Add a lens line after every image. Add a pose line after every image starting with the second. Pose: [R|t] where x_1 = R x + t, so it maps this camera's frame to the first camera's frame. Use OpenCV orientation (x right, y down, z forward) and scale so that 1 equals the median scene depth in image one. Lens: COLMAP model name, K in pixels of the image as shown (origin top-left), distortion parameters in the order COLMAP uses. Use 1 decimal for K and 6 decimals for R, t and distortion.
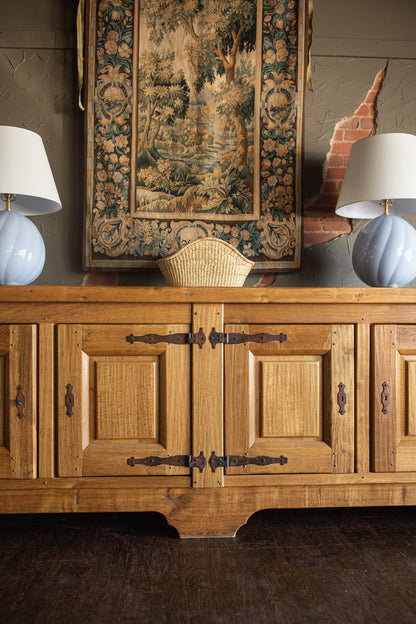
lens RADIAL K [[1050.3, 0, 244.1], [0, 1050.3, 319.8], [0, 0, 1]] dist [0.015958, 0.000000]
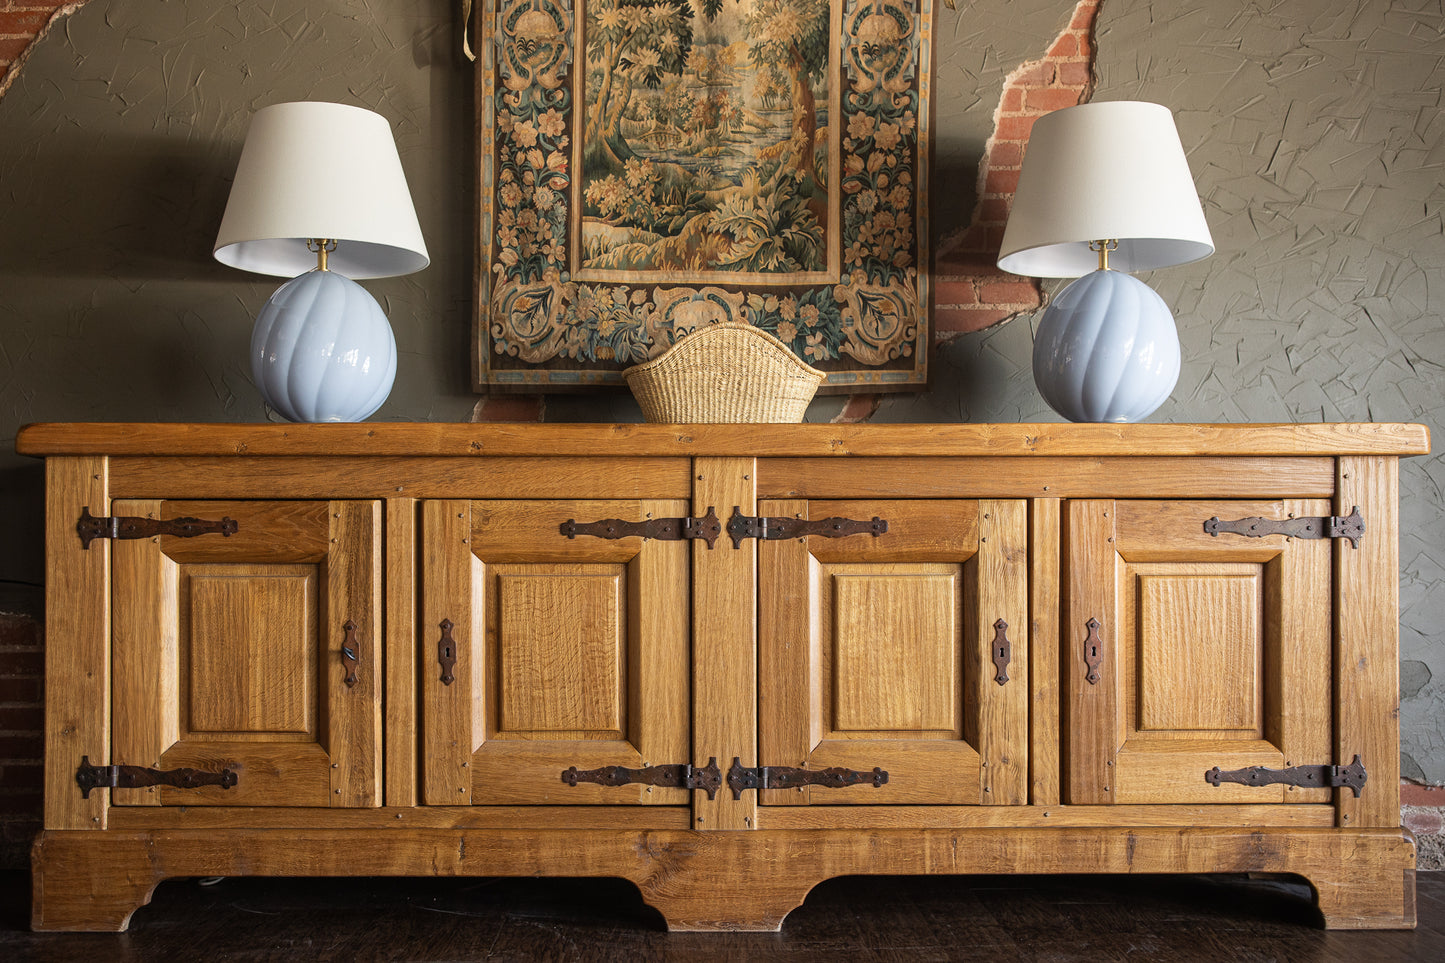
lens RADIAL K [[2549.1, 0, 621.3], [0, 2549.1, 544.6], [0, 0, 1]] dist [0.015823, 0.000000]
pose [[0.995510, -0.000818, -0.094654, 0.029776], [0.001936, 0.999929, 0.011721, 0.011130], [0.094637, -0.011851, 0.995441, -0.189158]]
